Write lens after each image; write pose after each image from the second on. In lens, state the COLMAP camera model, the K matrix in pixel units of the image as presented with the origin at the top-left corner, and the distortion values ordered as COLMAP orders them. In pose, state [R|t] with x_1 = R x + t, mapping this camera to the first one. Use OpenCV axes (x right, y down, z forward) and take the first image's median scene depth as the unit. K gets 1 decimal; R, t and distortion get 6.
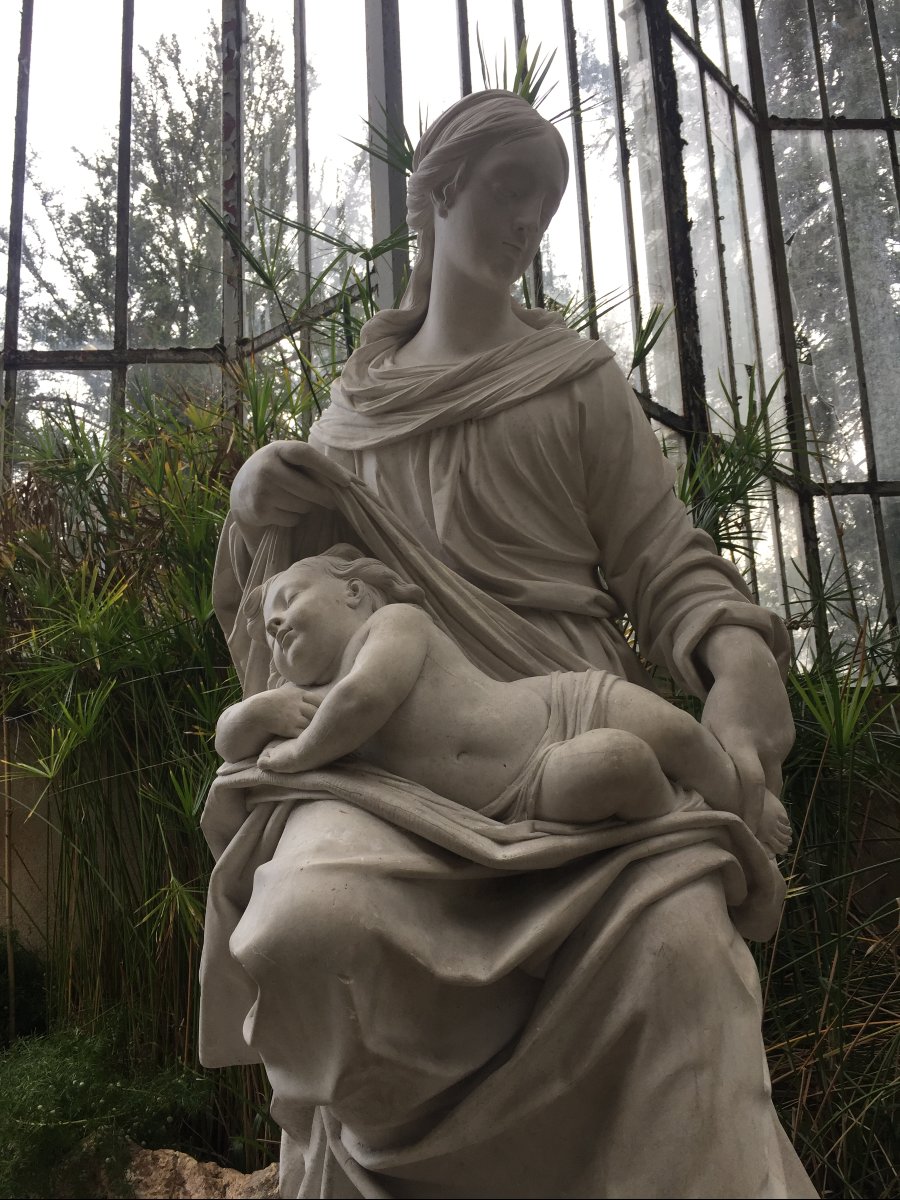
lens RADIAL K [[1030.5, 0, 452.8], [0, 1030.5, 609.0], [0, 0, 1]] dist [0.009223, -0.021719]
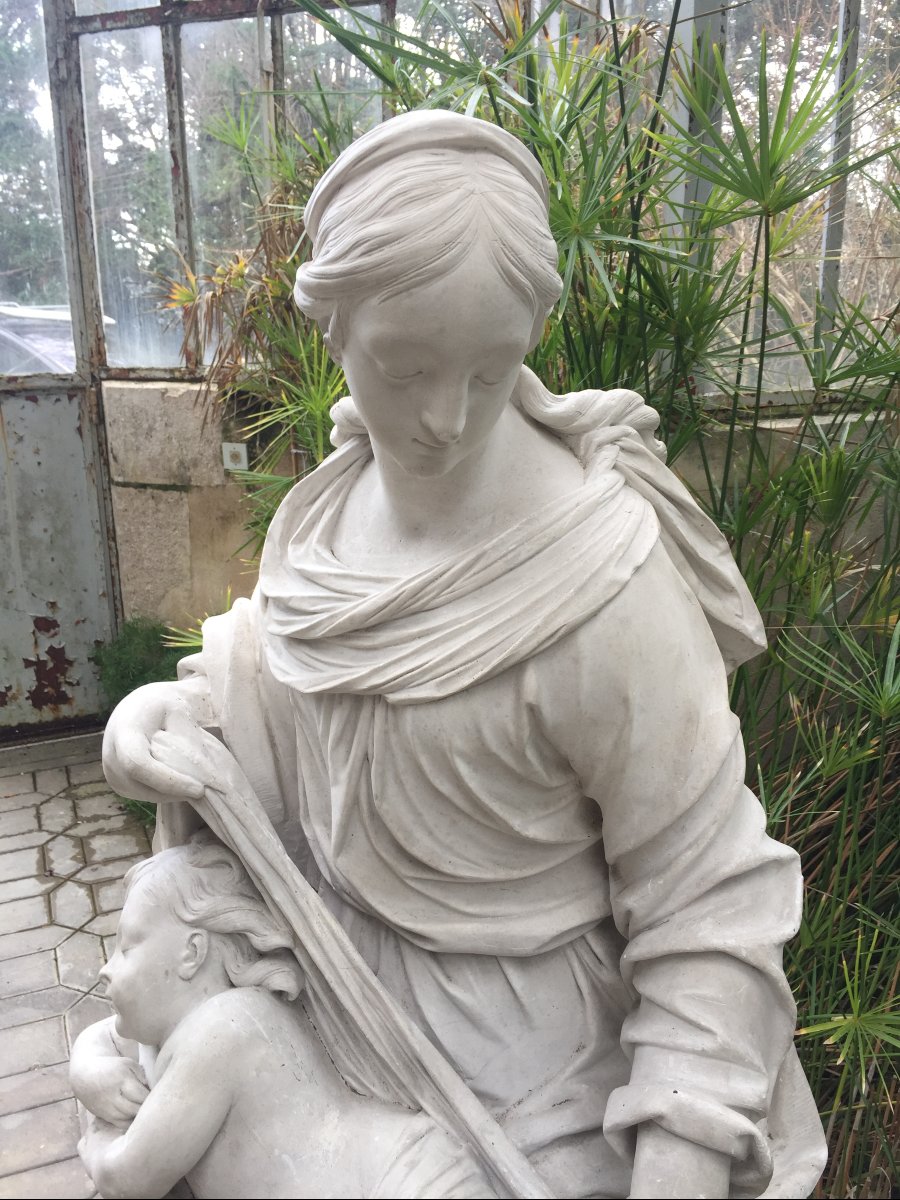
lens RADIAL K [[1030.5, 0, 447.4], [0, 1030.5, 593.1], [0, 0, 1]] dist [0.009223, -0.021719]
pose [[0.911876, 0.149549, -0.382254, 0.315824], [0.047267, 0.886813, 0.459705, -0.565138], [0.407736, -0.437261, 0.801595, 0.510121]]
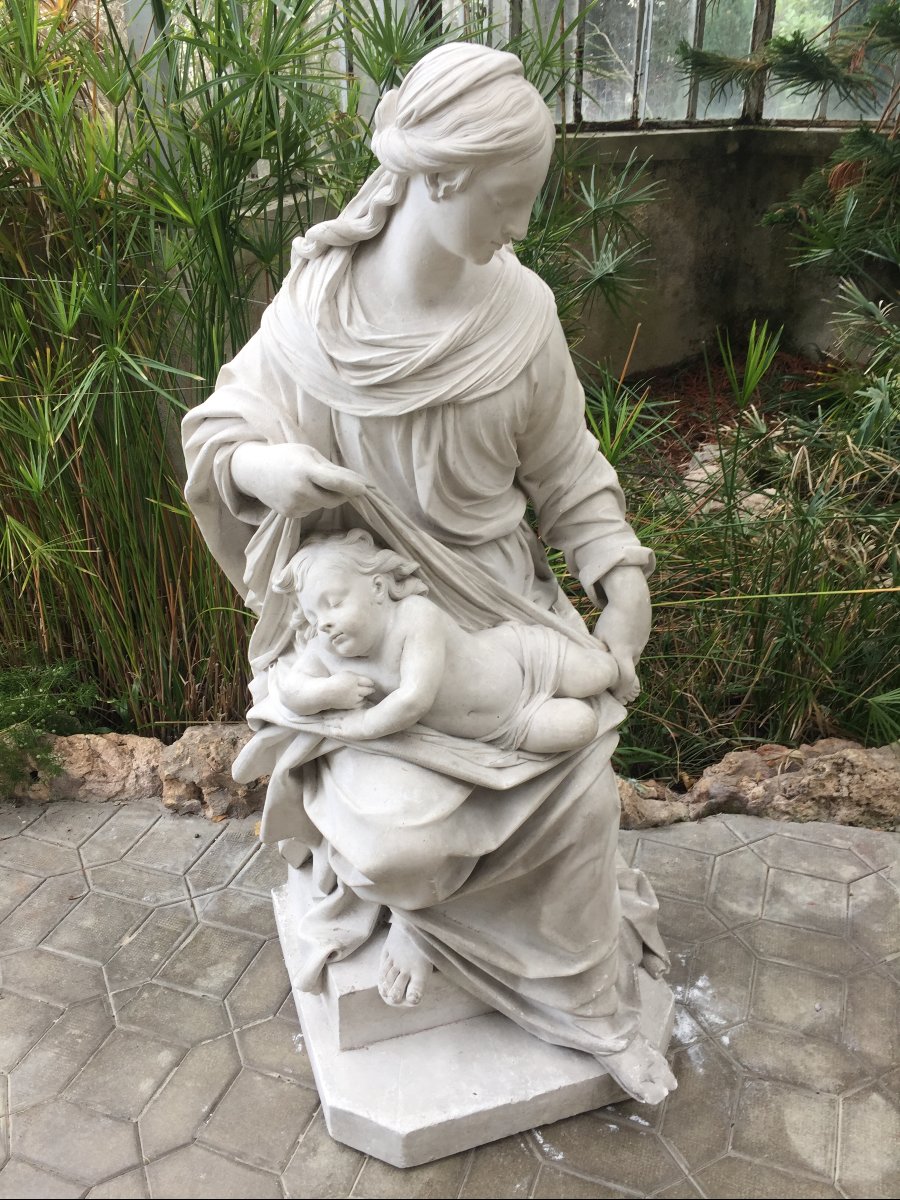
lens RADIAL K [[1030.5, 0, 447.6], [0, 1030.5, 592.1], [0, 0, 1]] dist [0.009223, -0.021719]
pose [[0.931893, -0.131312, 0.338132, -0.413812], [-0.113050, 0.780608, 0.614711, -0.746649], [-0.344668, -0.611071, 0.712598, 0.037820]]
